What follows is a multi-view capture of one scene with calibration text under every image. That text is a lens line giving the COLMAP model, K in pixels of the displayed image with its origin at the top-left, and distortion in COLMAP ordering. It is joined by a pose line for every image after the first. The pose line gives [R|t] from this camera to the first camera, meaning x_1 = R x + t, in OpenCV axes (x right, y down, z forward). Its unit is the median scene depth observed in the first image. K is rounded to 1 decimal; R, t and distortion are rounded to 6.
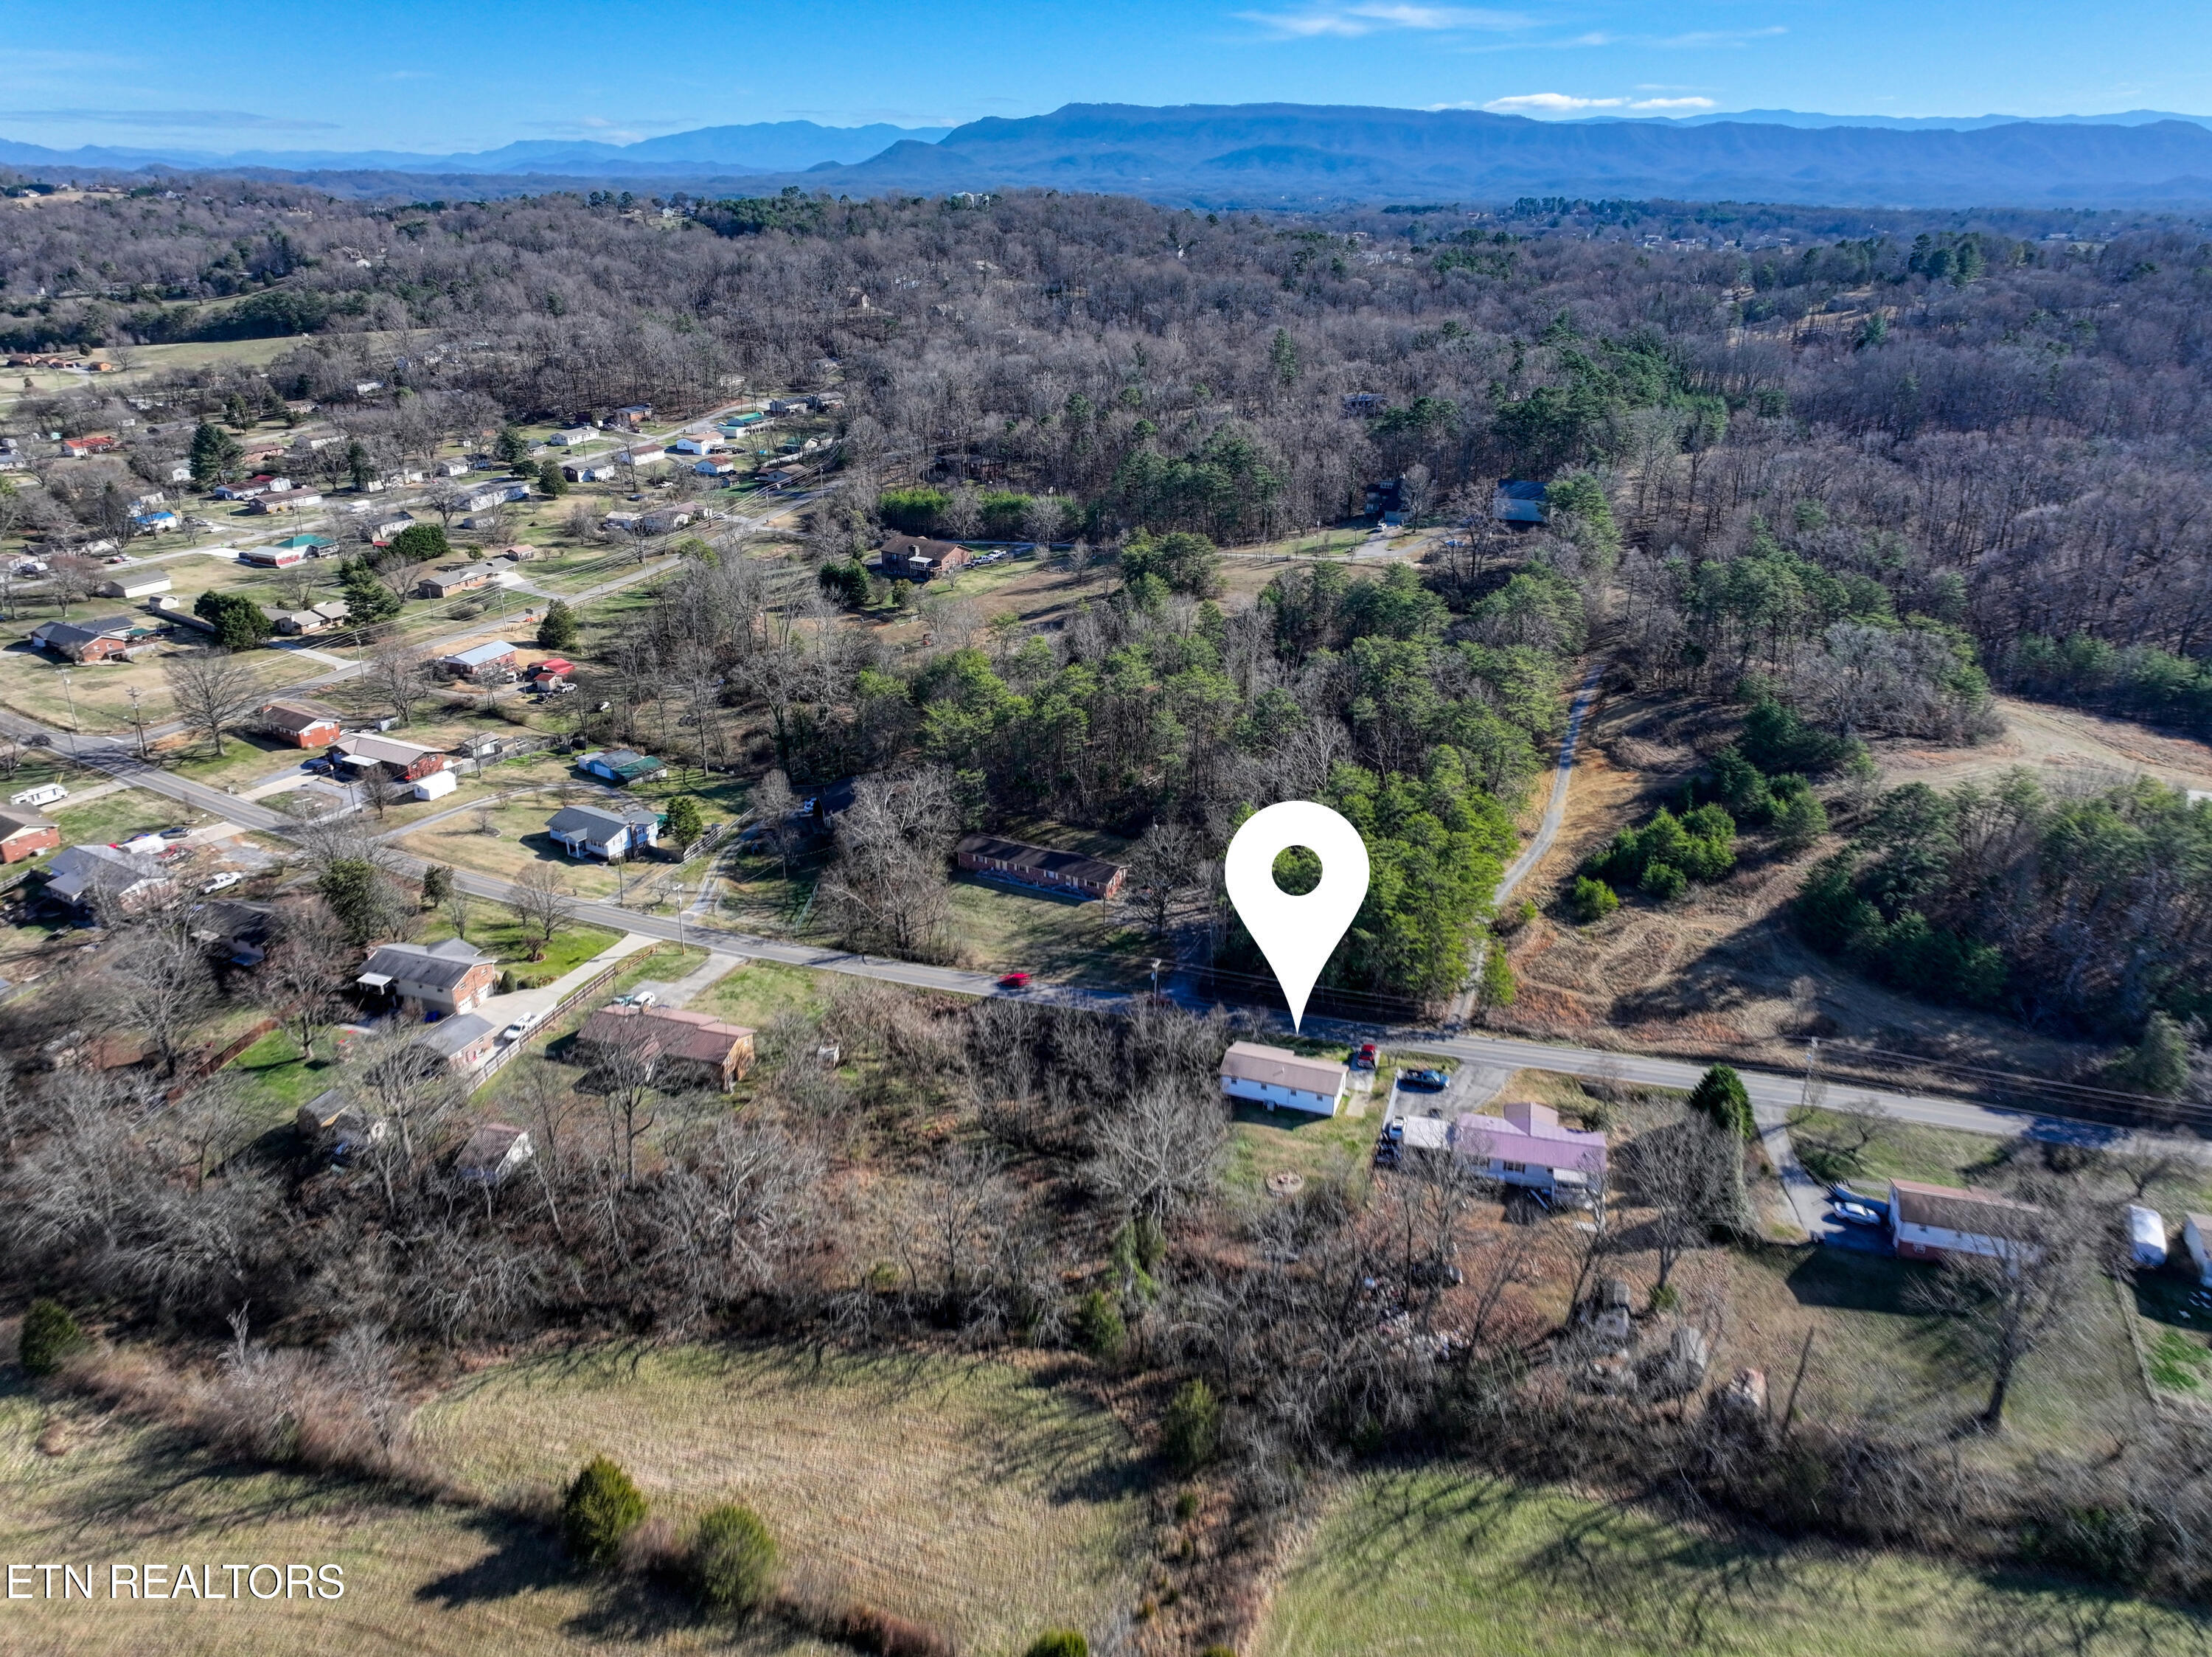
lens RADIAL K [[1552.3, 0, 1096.1], [0, 1552.3, 819.8], [0, 0, 1]] dist [-0.000279, 0.014325]
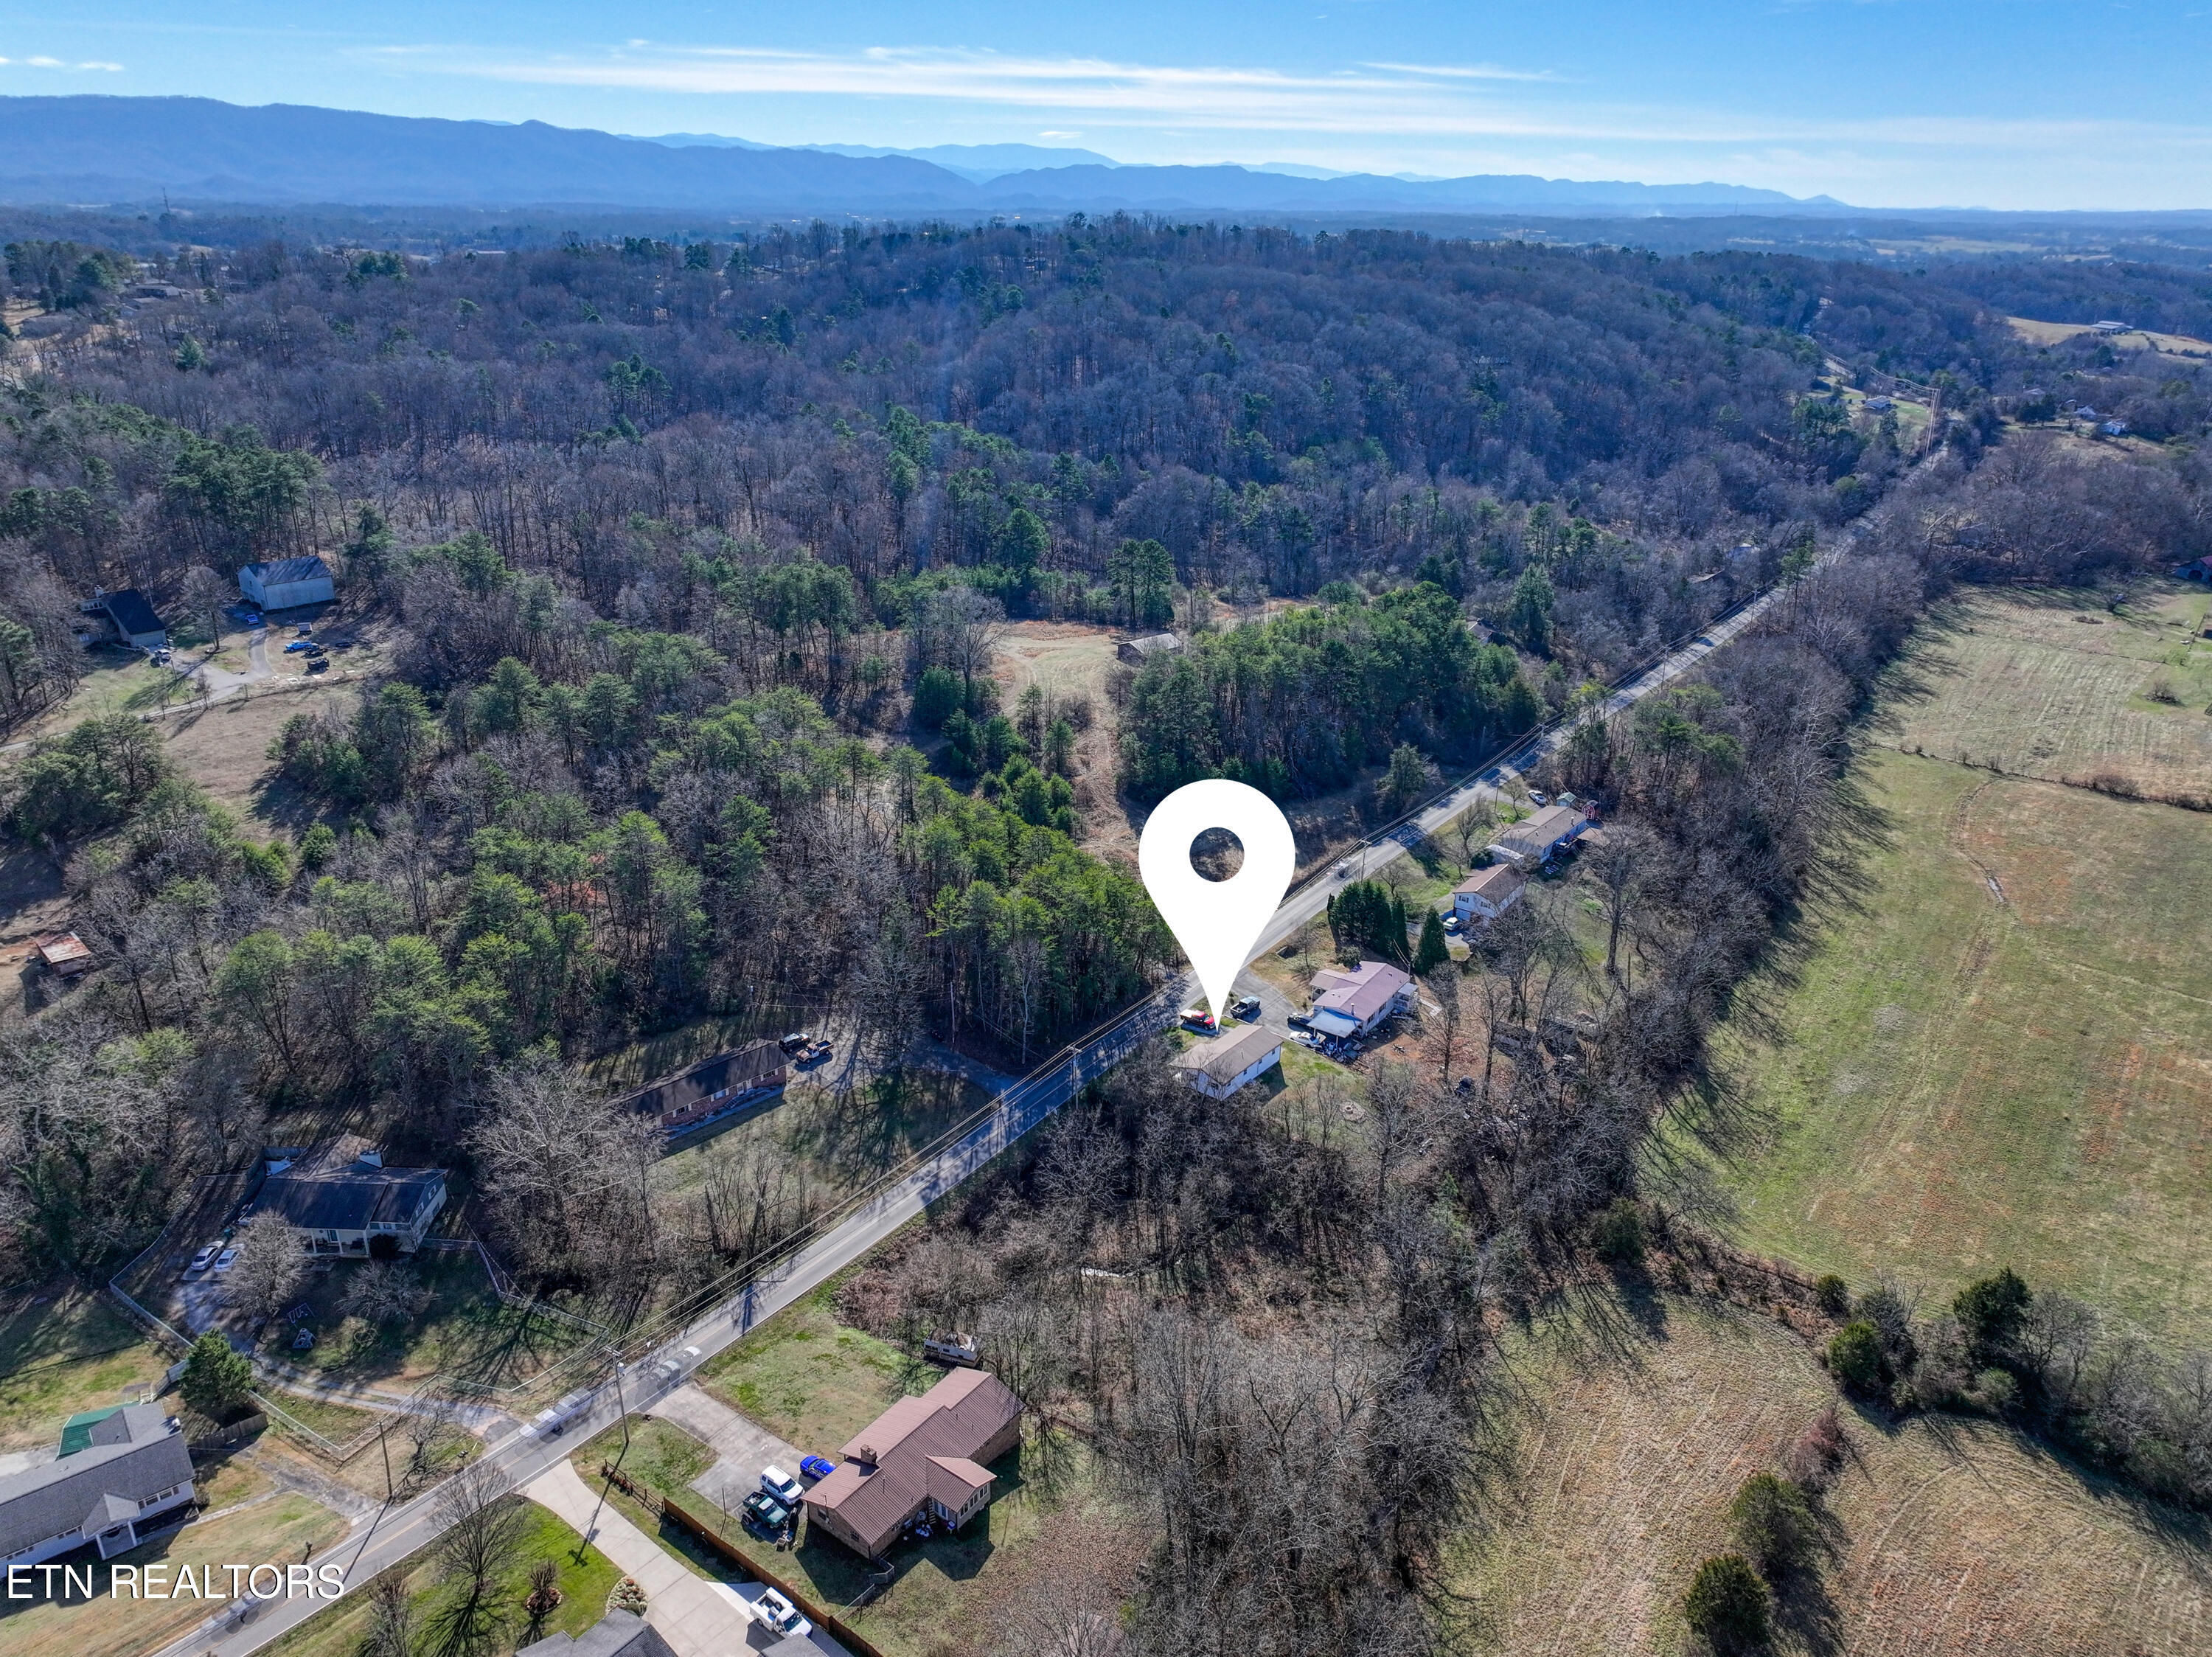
lens RADIAL K [[1569.2, 0, 1100.9], [0, 1569.2, 829.6], [0, 0, 1]] dist [-0.009986, 0.035205]
pose [[0.315550, -0.356231, 0.879504, -0.675223], [0.348162, 0.905681, 0.241919, -0.230882], [-0.882730, 0.229873, 0.409813, 0.479658]]
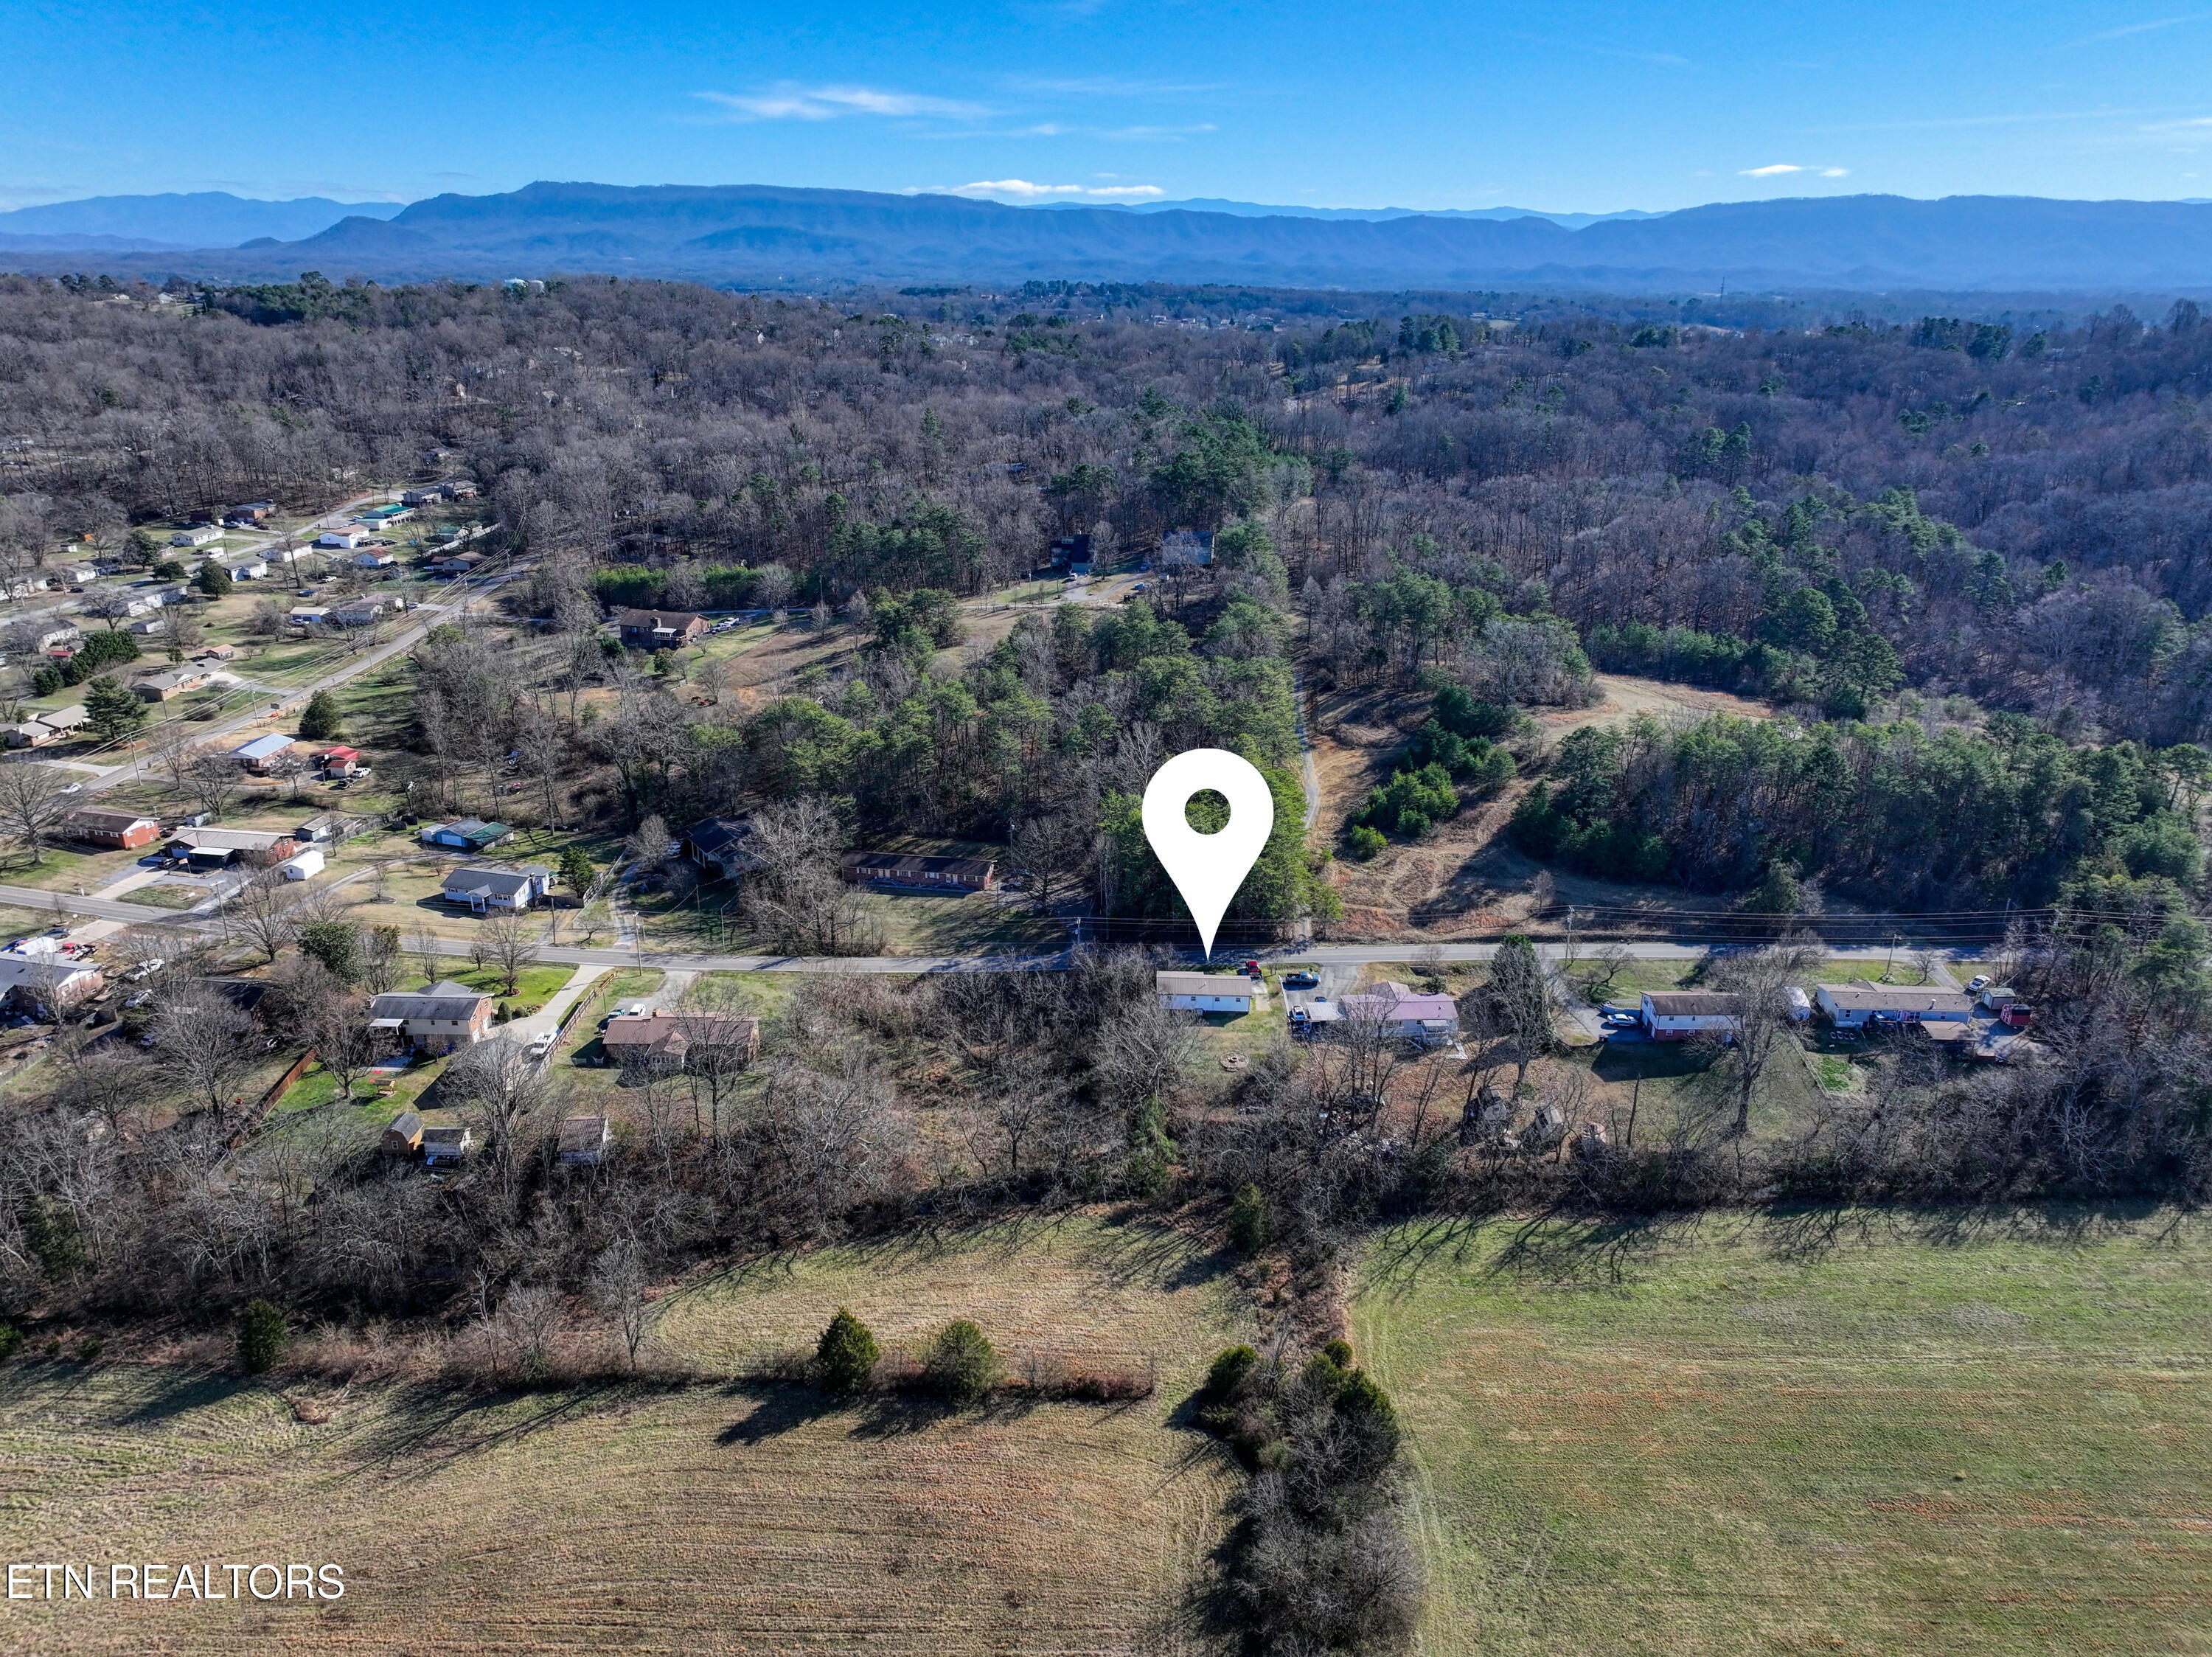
lens RADIAL K [[1544.2, 0, 1091.3], [0, 1544.2, 831.6], [0, 0, 1]] dist [0.007250, 0.001435]
pose [[0.953950, -0.102467, 0.281921, -0.254493], [0.112757, 0.993412, -0.020477, 0.042347], [-0.277965, 0.051323, 0.959219, -0.160715]]
